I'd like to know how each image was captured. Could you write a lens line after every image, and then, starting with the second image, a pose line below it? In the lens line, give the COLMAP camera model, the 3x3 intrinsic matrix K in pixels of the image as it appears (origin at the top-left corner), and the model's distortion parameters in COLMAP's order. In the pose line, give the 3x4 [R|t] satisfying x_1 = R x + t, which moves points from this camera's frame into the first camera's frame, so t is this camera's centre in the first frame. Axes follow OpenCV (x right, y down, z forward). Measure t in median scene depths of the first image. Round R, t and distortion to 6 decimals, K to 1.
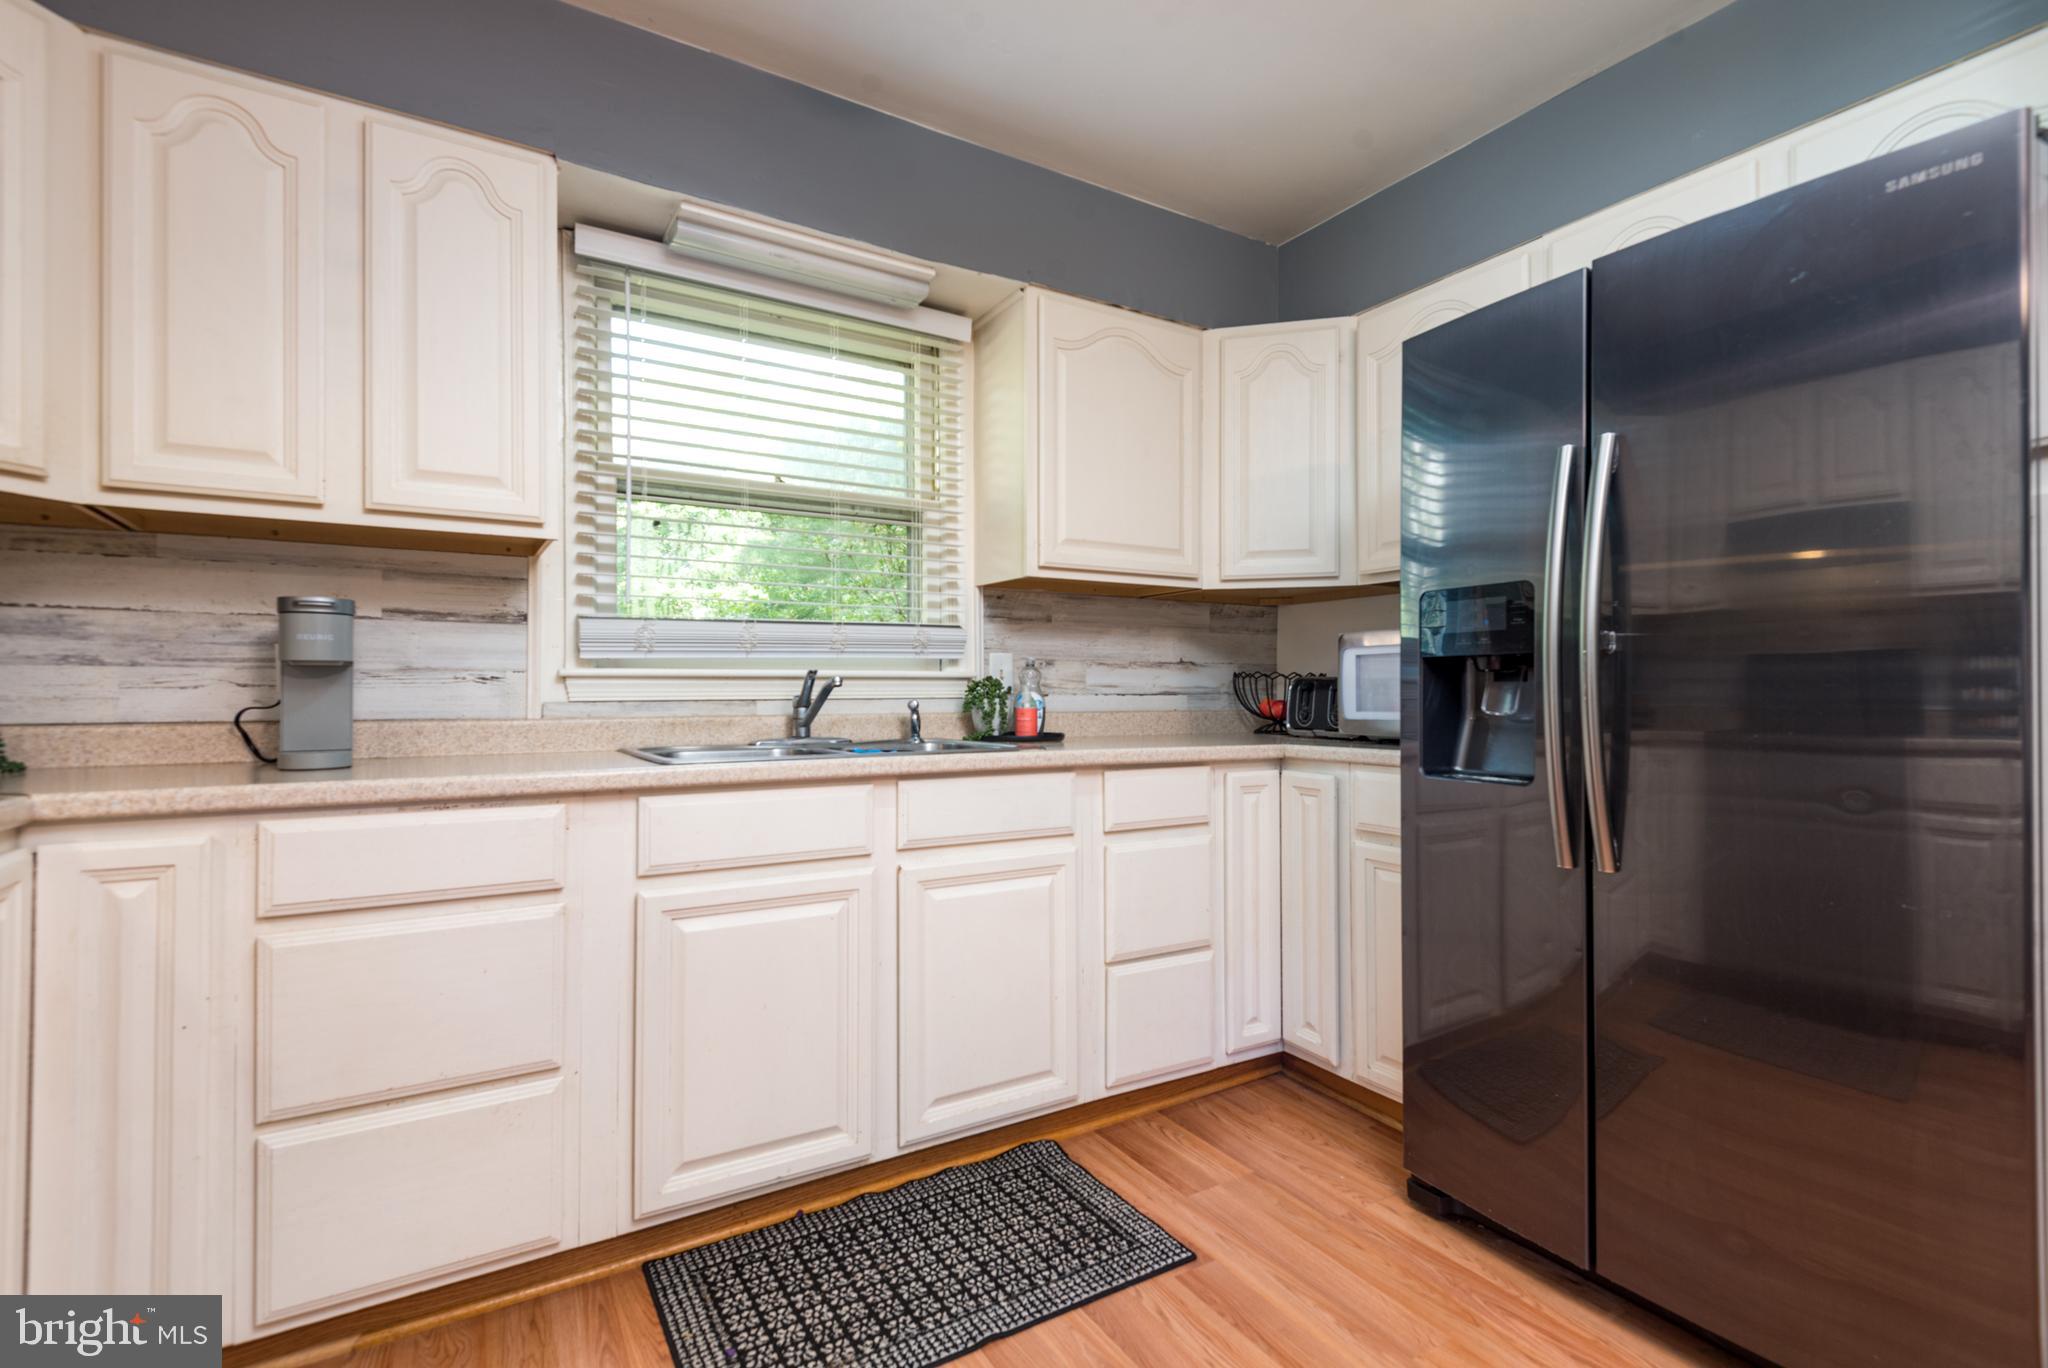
lens RADIAL K [[964.3, 0, 1043.5], [0, 964.3, 683.4], [0, 0, 1]] dist [0.030774, -0.018884]
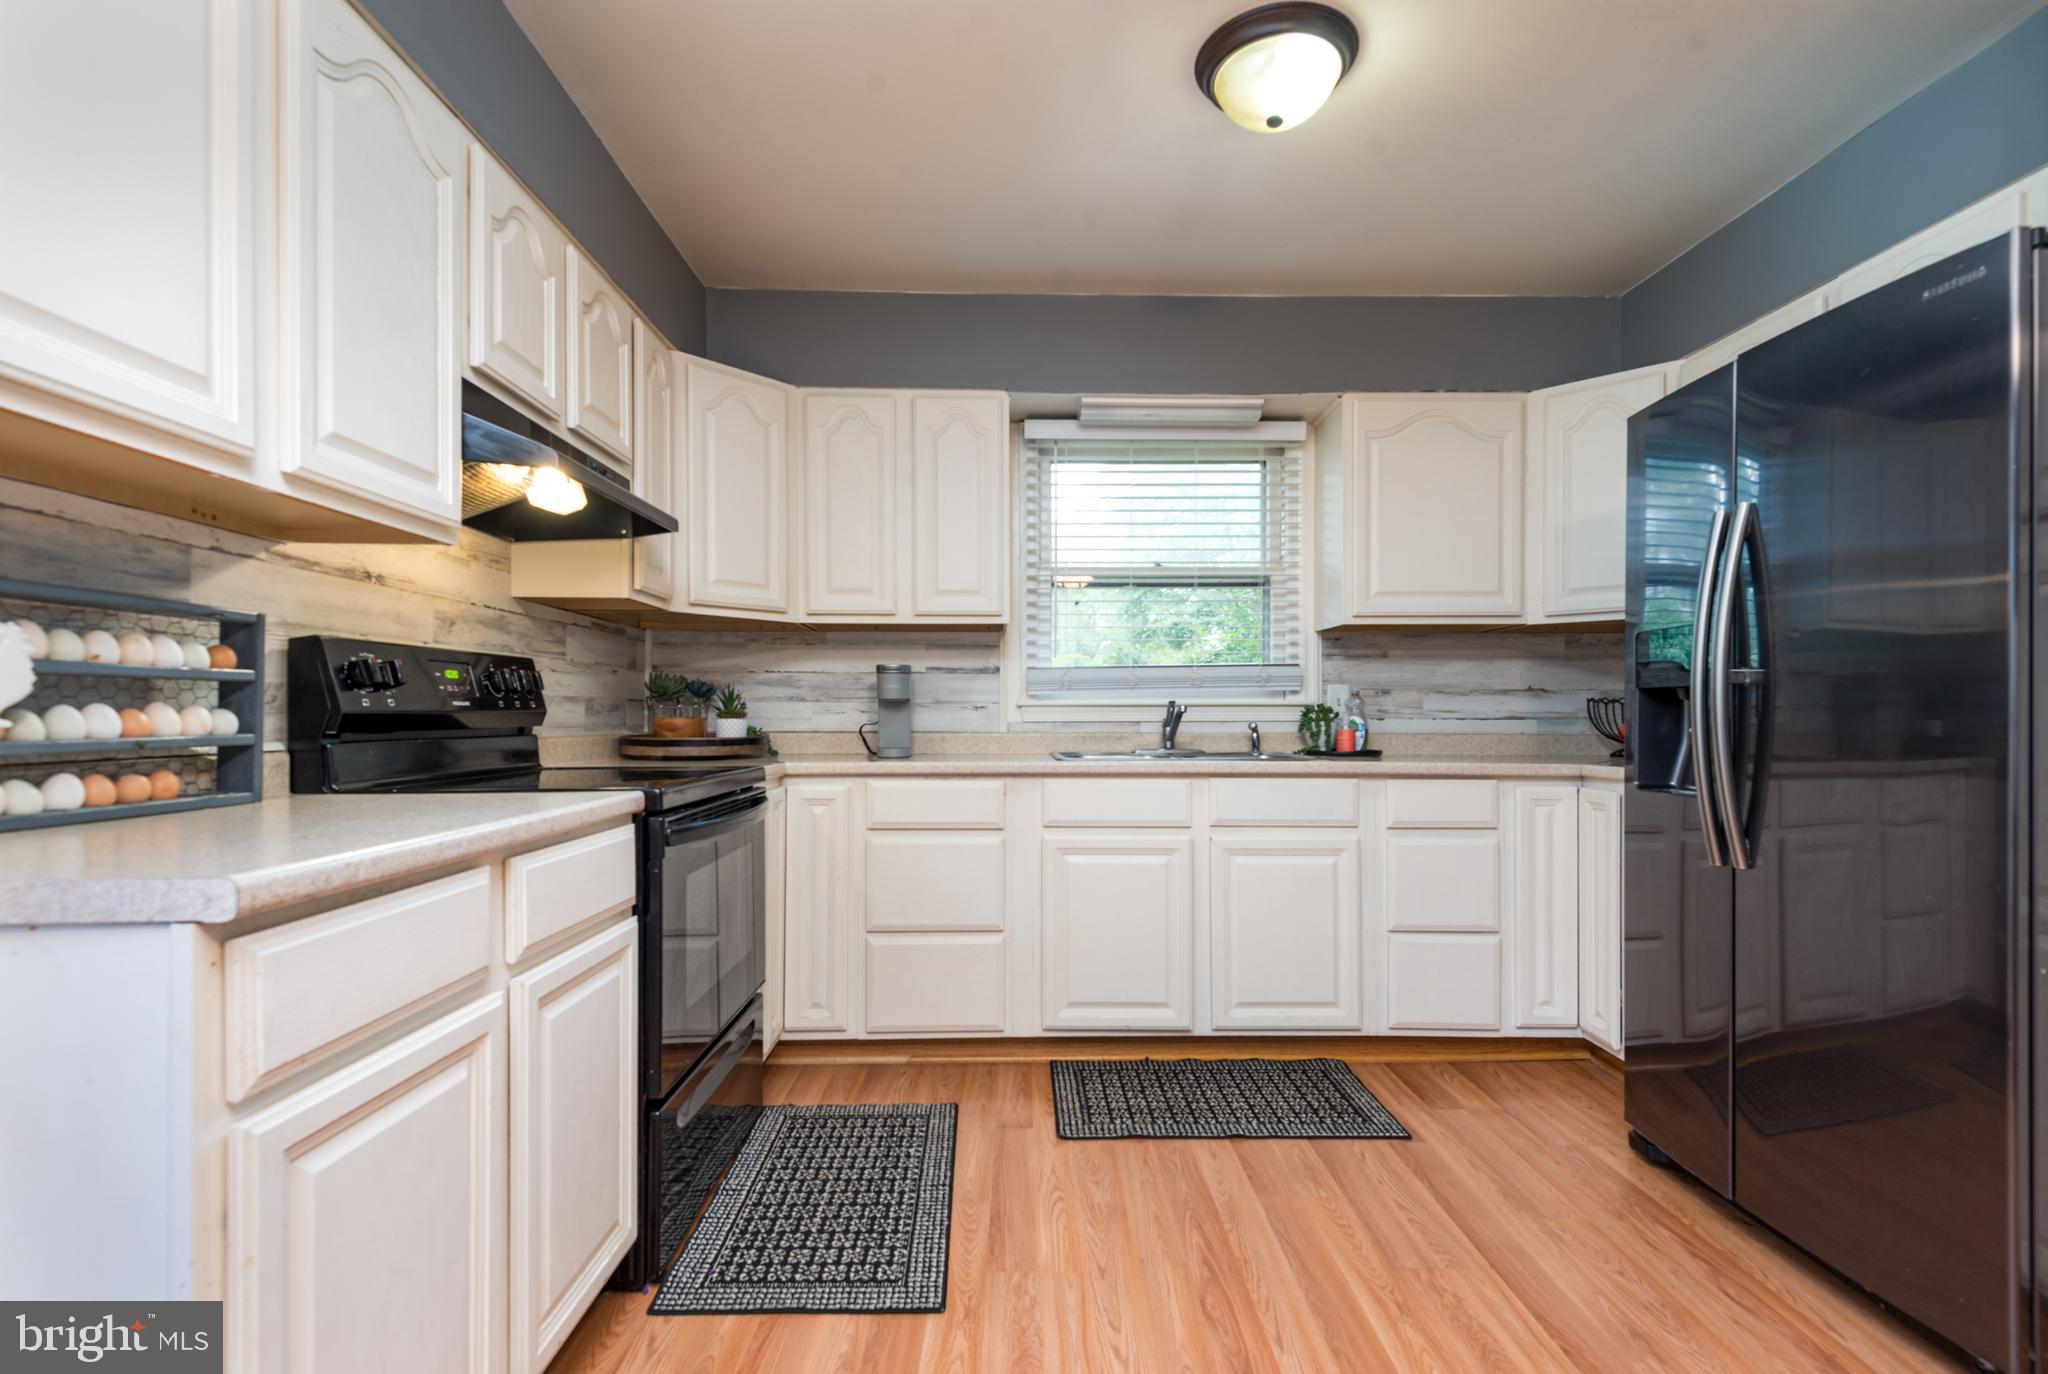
lens RADIAL K [[986.5, 0, 1027.1], [0, 986.5, 712.2], [0, 0, 1]] dist [0.030027, -0.029905]
pose [[0.860282, 0.000507, -0.509818, 0.322111], [0.002837, 0.999979, 0.005781, -0.006022], [0.509810, -0.006420, 0.860263, -0.361463]]
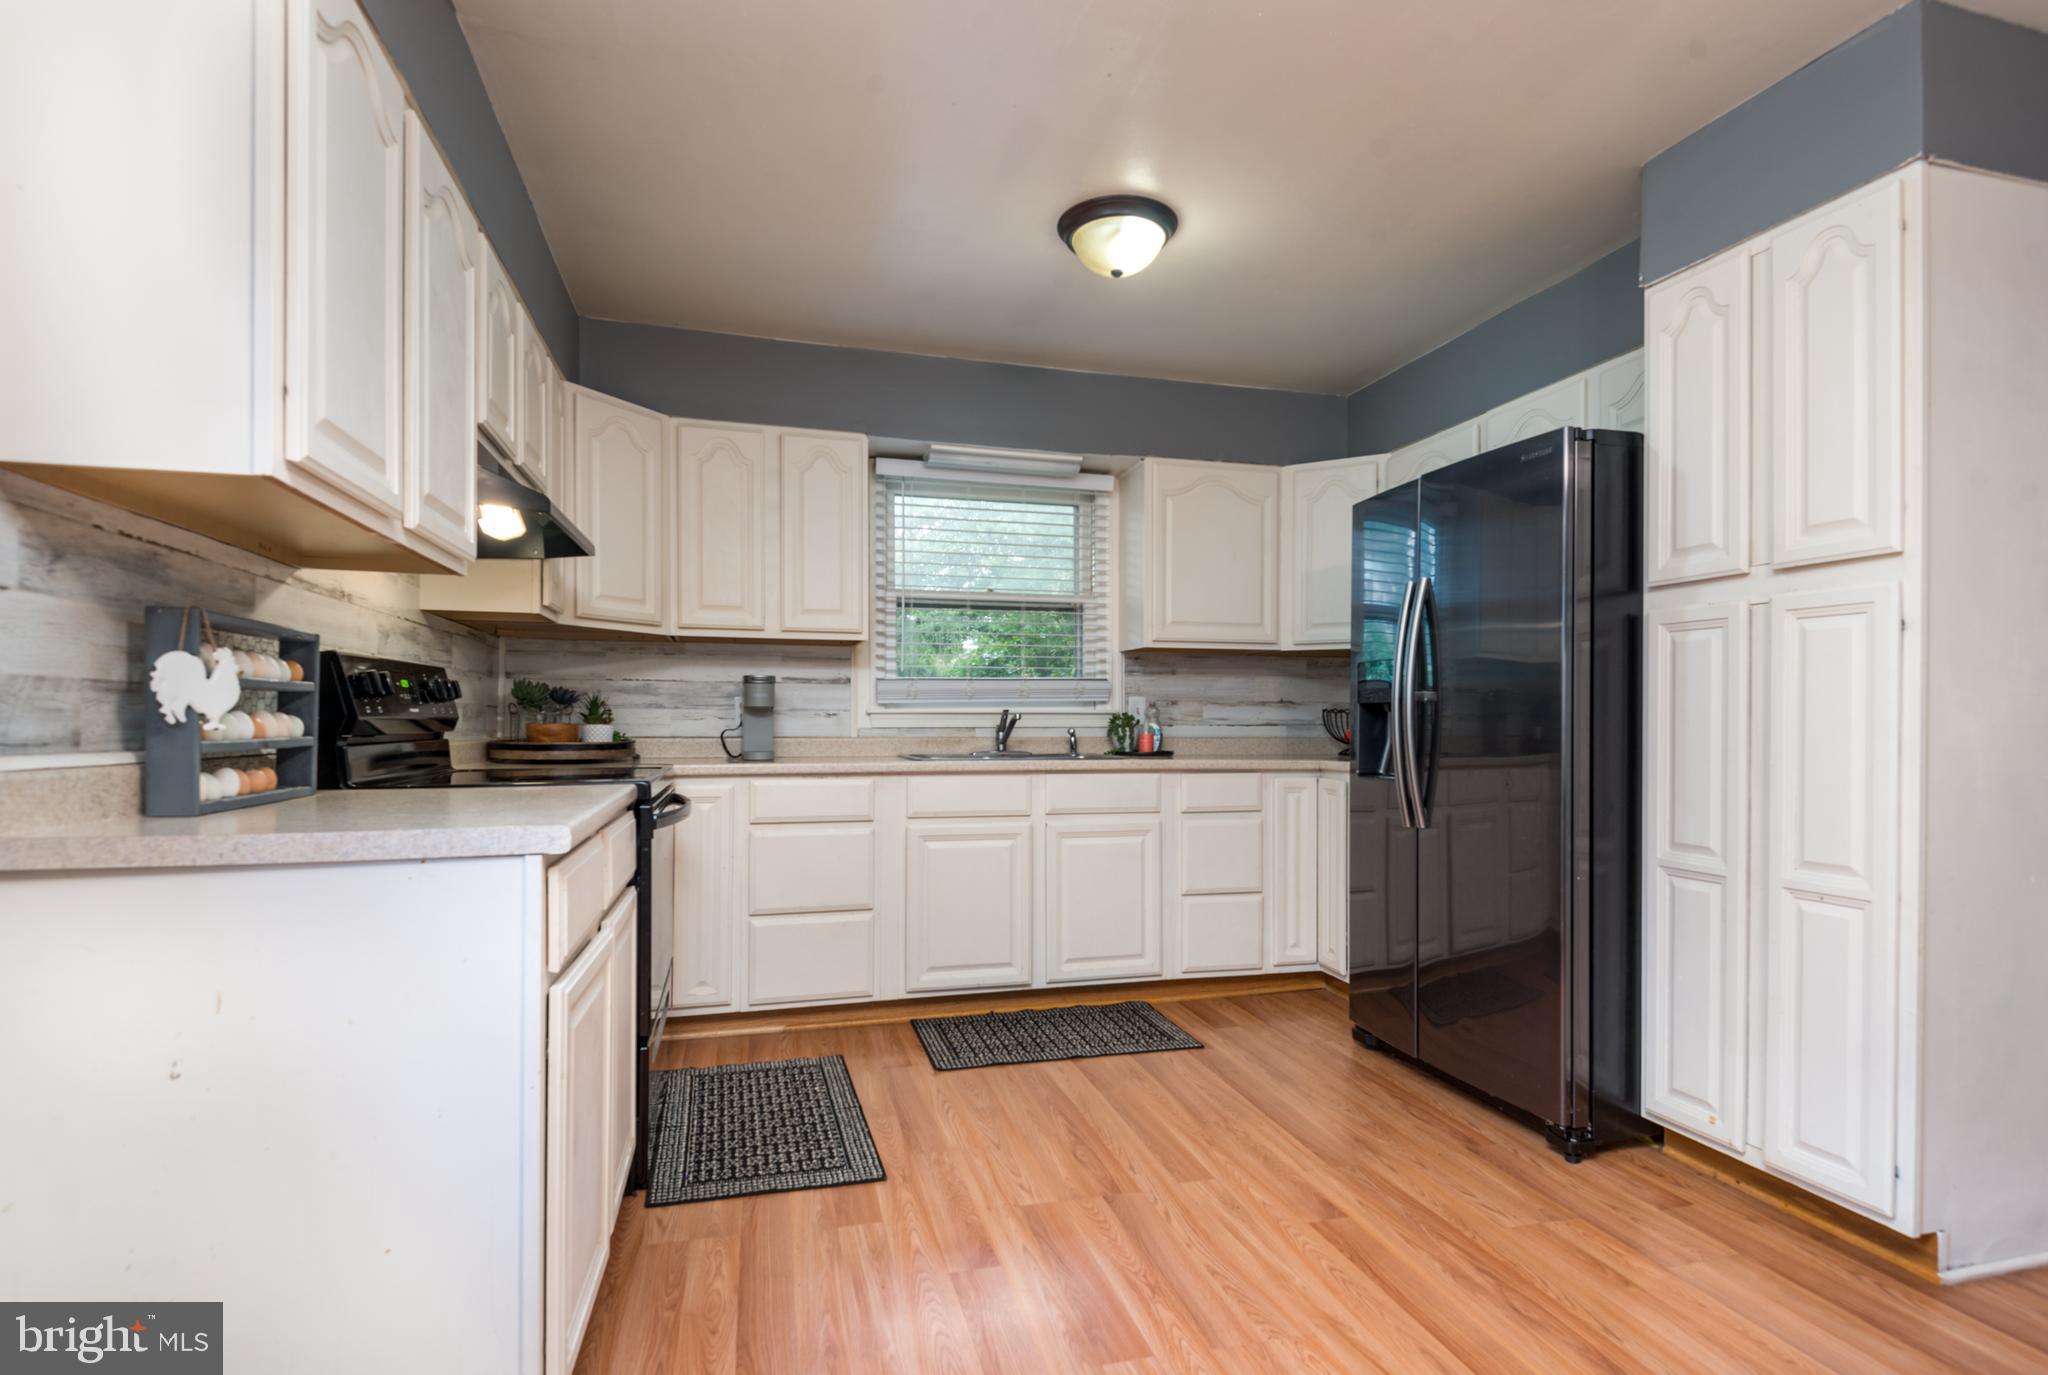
lens RADIAL K [[1043.2, 0, 1055.6], [0, 1043.2, 721.2], [0, 0, 1]] dist [-0.000847, -0.000271]
pose [[0.965393, 0.003518, -0.260777, 0.311671], [-0.001351, 0.999963, 0.008487, -0.008971], [0.260797, -0.007841, 0.965362, -0.706565]]
